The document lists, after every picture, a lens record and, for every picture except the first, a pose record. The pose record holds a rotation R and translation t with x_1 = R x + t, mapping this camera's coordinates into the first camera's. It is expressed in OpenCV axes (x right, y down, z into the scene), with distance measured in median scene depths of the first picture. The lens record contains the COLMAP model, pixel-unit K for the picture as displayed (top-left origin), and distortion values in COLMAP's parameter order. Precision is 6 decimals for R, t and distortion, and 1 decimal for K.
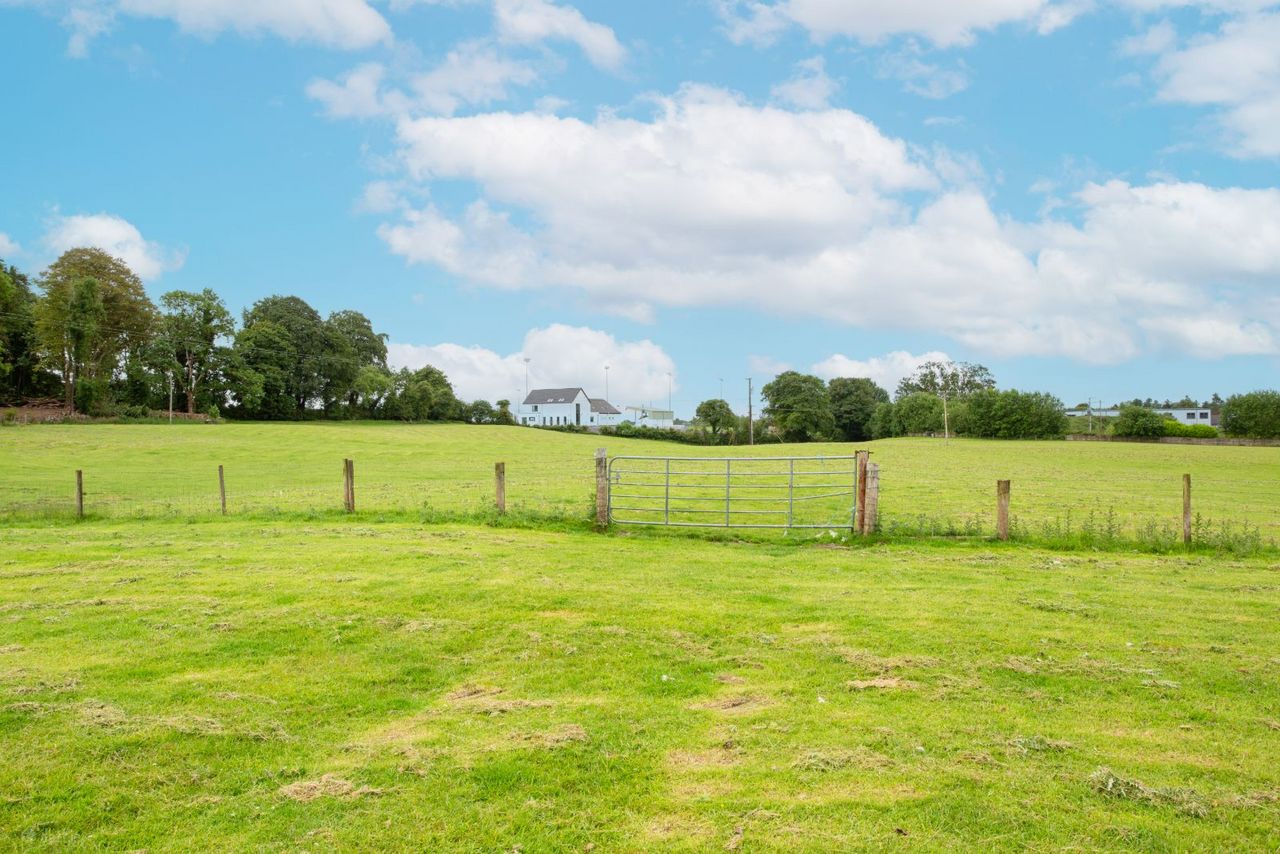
lens RADIAL K [[1004.2, 0, 630.4], [0, 1004.2, 428.4], [0, 0, 1]] dist [-0.025742, 0.017299]
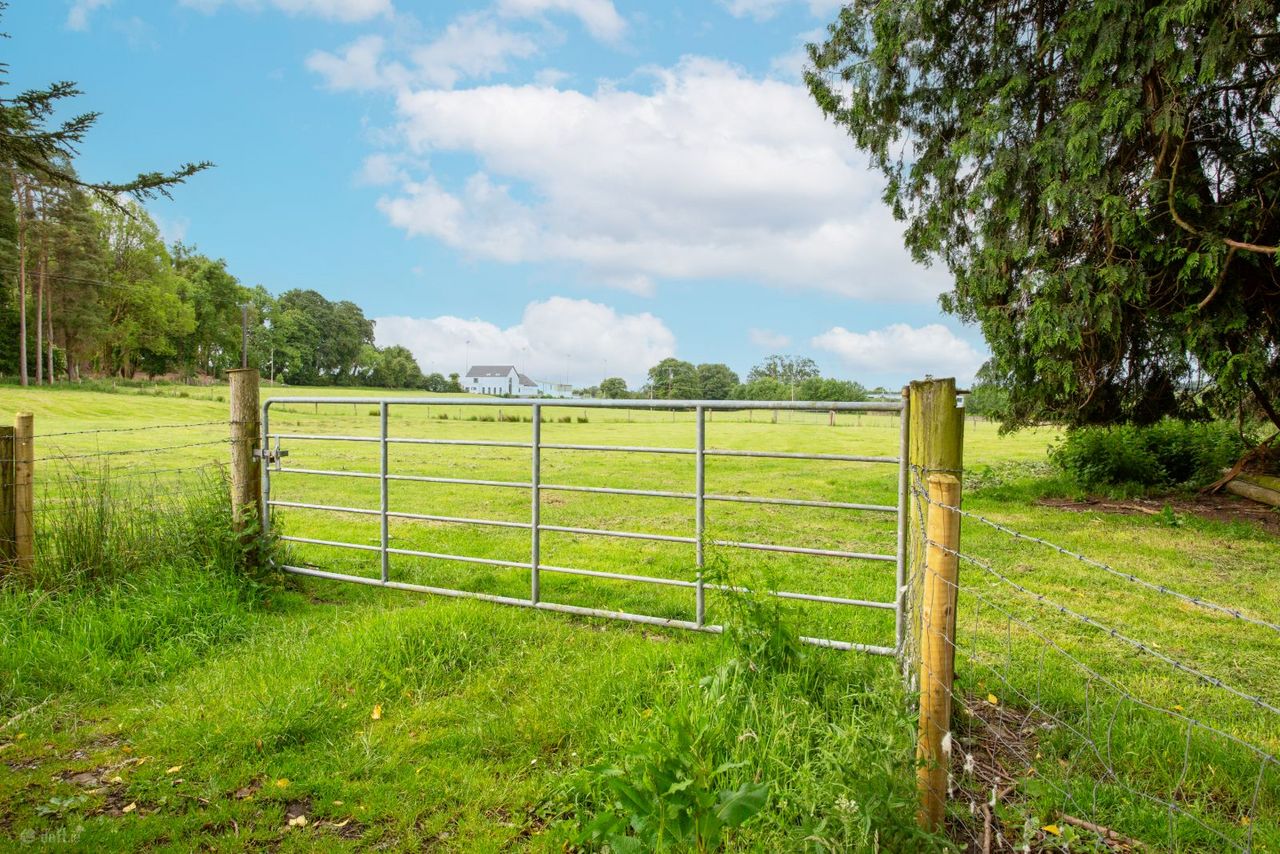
lens RADIAL K [[1004.2, 0, 598.2], [0, 1004.2, 432.1], [0, 0, 1]] dist [-0.025742, 0.017299]
pose [[0.985928, 0.021451, 0.165786, -0.158724], [-0.027153, 0.999112, 0.032203, 0.000520], [-0.164948, -0.036251, 0.985636, -0.303530]]
